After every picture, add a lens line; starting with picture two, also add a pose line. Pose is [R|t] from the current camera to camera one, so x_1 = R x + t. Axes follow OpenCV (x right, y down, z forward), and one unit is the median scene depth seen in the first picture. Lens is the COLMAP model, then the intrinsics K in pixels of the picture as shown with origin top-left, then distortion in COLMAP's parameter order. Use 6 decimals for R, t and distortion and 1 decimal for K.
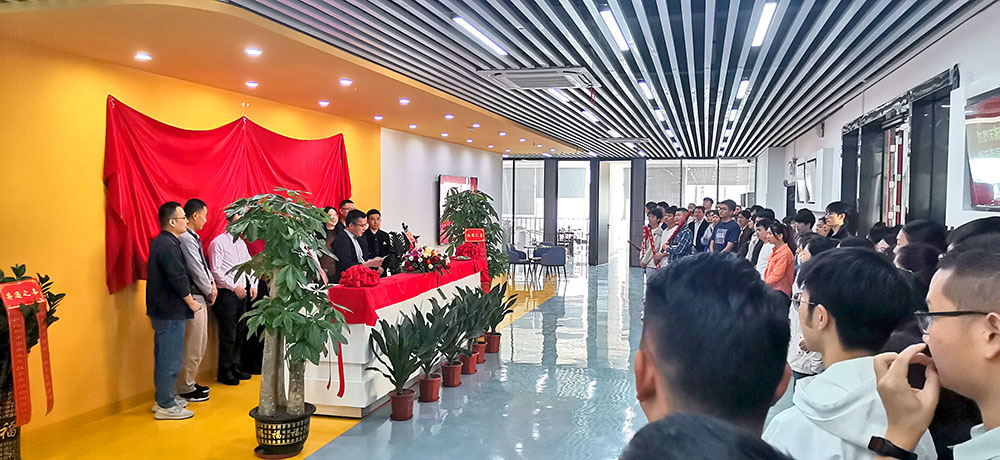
lens RADIAL K [[745.2, 0, 500.0], [0, 745.2, 230.0], [0, 0, 1]] dist [0.095795, -0.117174]
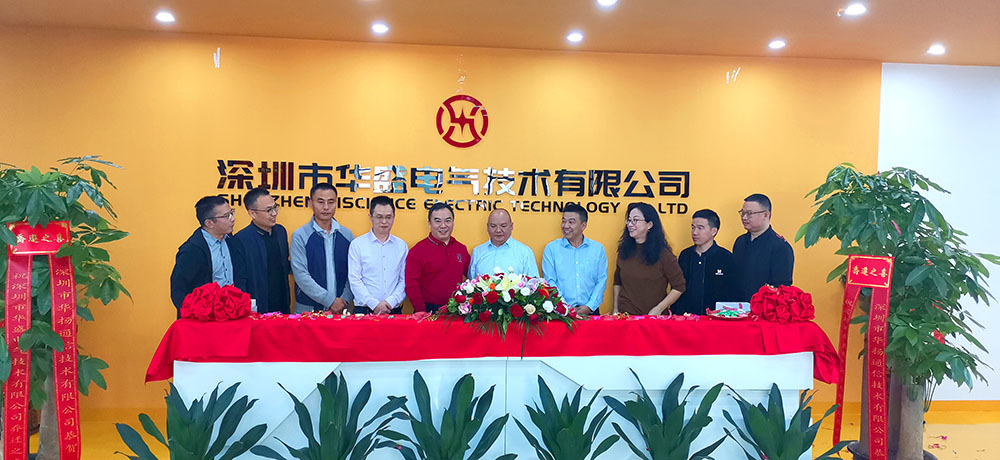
lens RADIAL K [[746.5, 0, 500.0], [0, 746.5, 230.0], [0, 0, 1]] dist [0.099798, -0.129993]
pose [[0.360279, 0.033002, -0.932261, 0.394188], [-0.055964, 0.998339, 0.013713, -0.014360], [0.931164, 0.047233, 0.361527, 0.844546]]
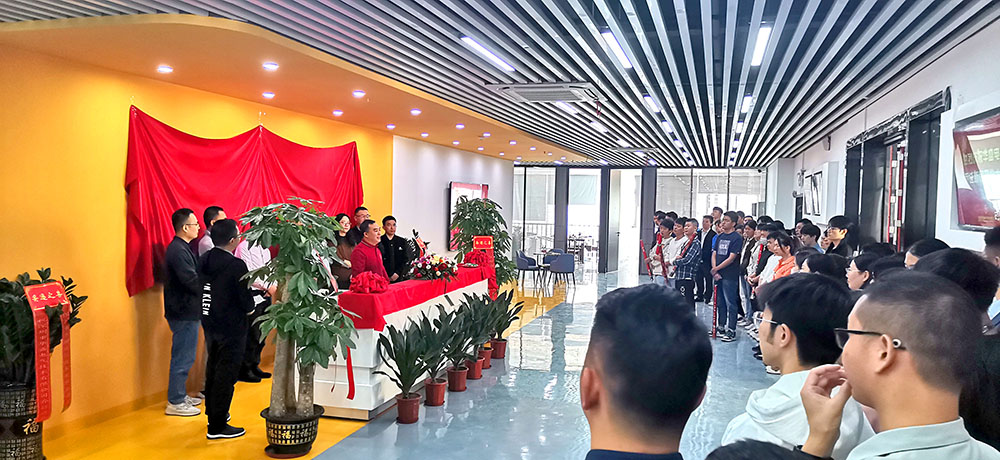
lens RADIAL K [[745.2, 0, 500.0], [0, 745.2, 230.0], [0, 0, 1]] dist [0.095795, -0.117174]
pose [[0.999750, 0.013634, -0.017705, 0.009139], [-0.013734, 0.999890, -0.005579, -0.006590], [0.017627, 0.005821, 0.999828, -0.025554]]
